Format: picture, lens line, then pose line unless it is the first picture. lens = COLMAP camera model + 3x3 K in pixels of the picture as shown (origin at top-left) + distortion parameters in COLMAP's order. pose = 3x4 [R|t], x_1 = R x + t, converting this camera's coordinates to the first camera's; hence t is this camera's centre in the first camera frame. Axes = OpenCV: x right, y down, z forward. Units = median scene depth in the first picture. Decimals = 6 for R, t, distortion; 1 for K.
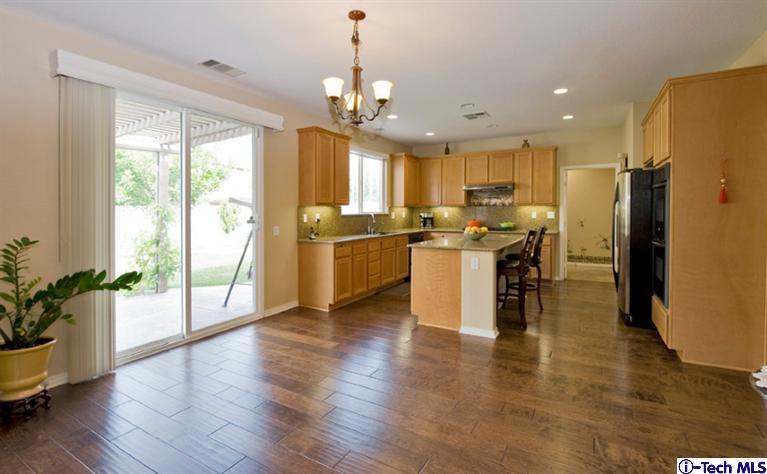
lens RADIAL K [[352.8, 0, 405.0], [0, 352.8, 211.2], [0, 0, 1]] dist [0.001426, 0.000227]
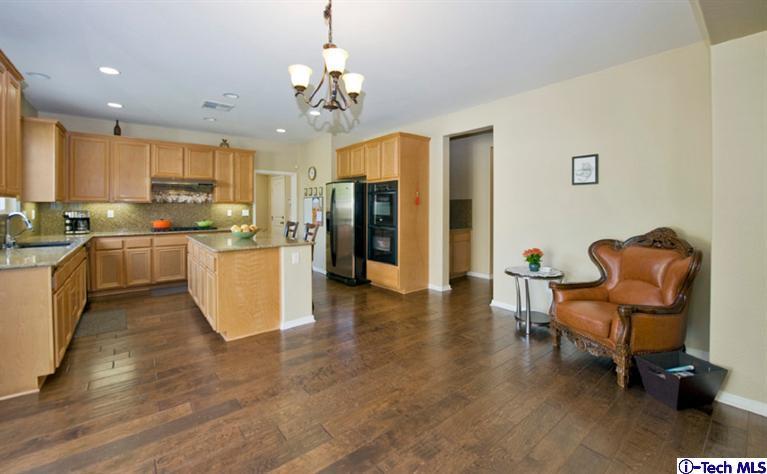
lens RADIAL K [[317.0, 0, 384.1], [0, 317.0, 212.2], [0, 0, 1]] dist [-0.001463, -0.000209]
pose [[0.384244, -0.006378, 0.923210, -0.324470], [-0.000011, 0.999976, 0.006913, 0.002106], [-0.923232, -0.002666, 0.384235, 0.221781]]
